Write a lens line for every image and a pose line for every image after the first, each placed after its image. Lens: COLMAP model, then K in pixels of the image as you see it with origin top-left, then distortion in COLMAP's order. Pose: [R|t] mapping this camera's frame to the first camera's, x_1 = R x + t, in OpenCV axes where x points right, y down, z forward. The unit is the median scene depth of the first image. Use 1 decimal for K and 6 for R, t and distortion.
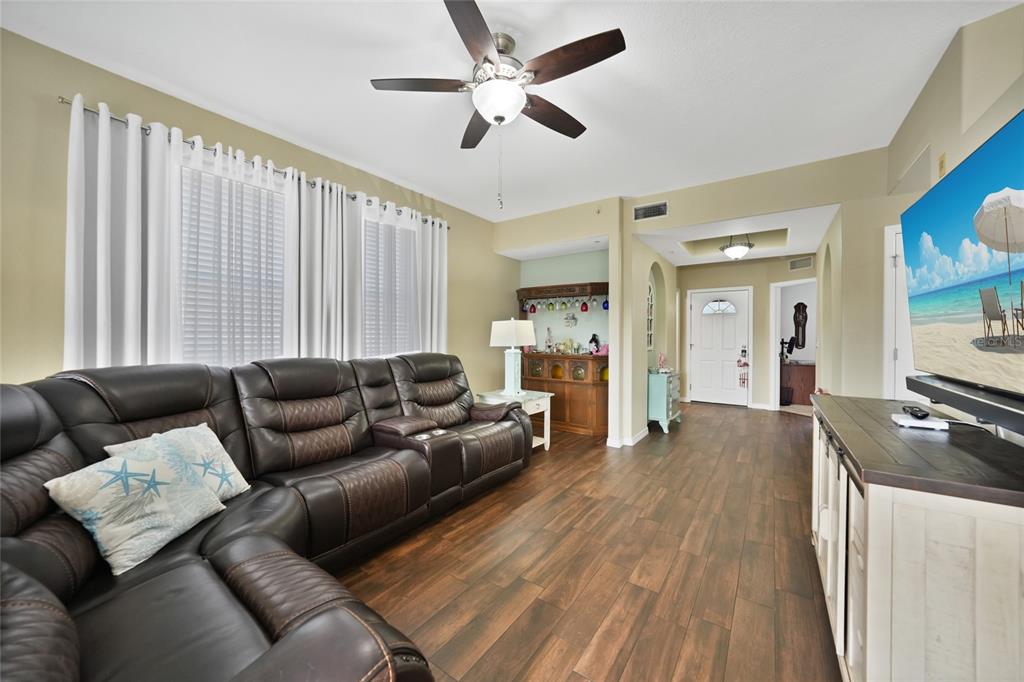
lens RADIAL K [[366.7, 0, 522.0], [0, 366.7, 339.3], [0, 0, 1]] dist [0.001442, 0.000467]
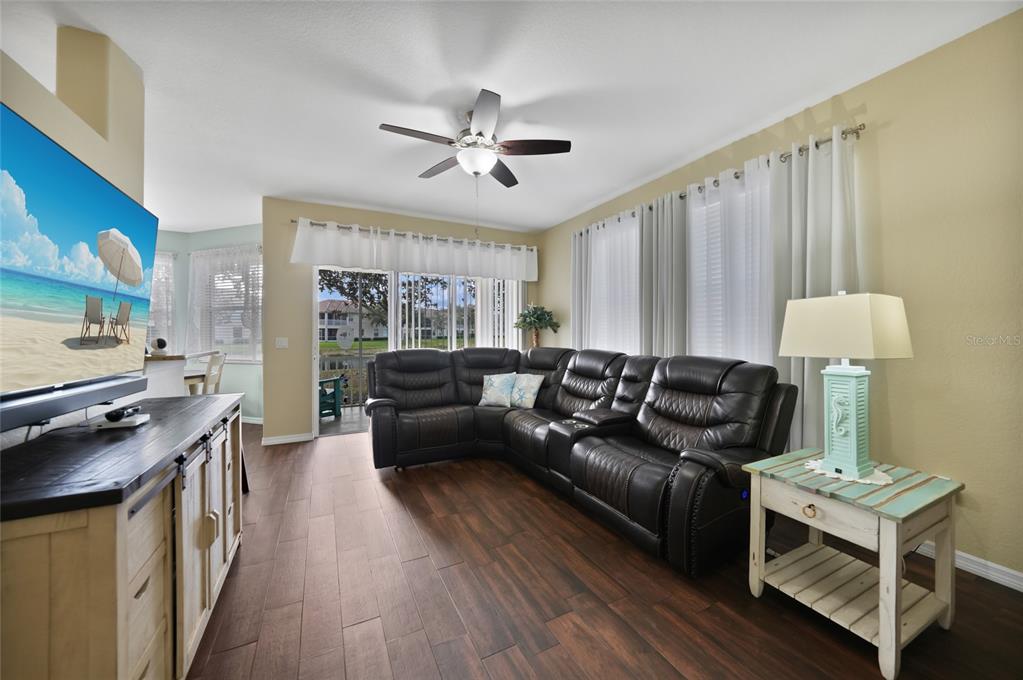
lens RADIAL K [[366.3, 0, 512.0], [0, 366.3, 337.8], [0, 0, 1]] dist [0.001442, 0.000467]
pose [[-0.469737, 0.004090, -0.882797, 1.028548], [-0.004078, 0.999969, 0.006803, -0.010400], [0.882797, 0.006795, -0.469706, 1.696068]]
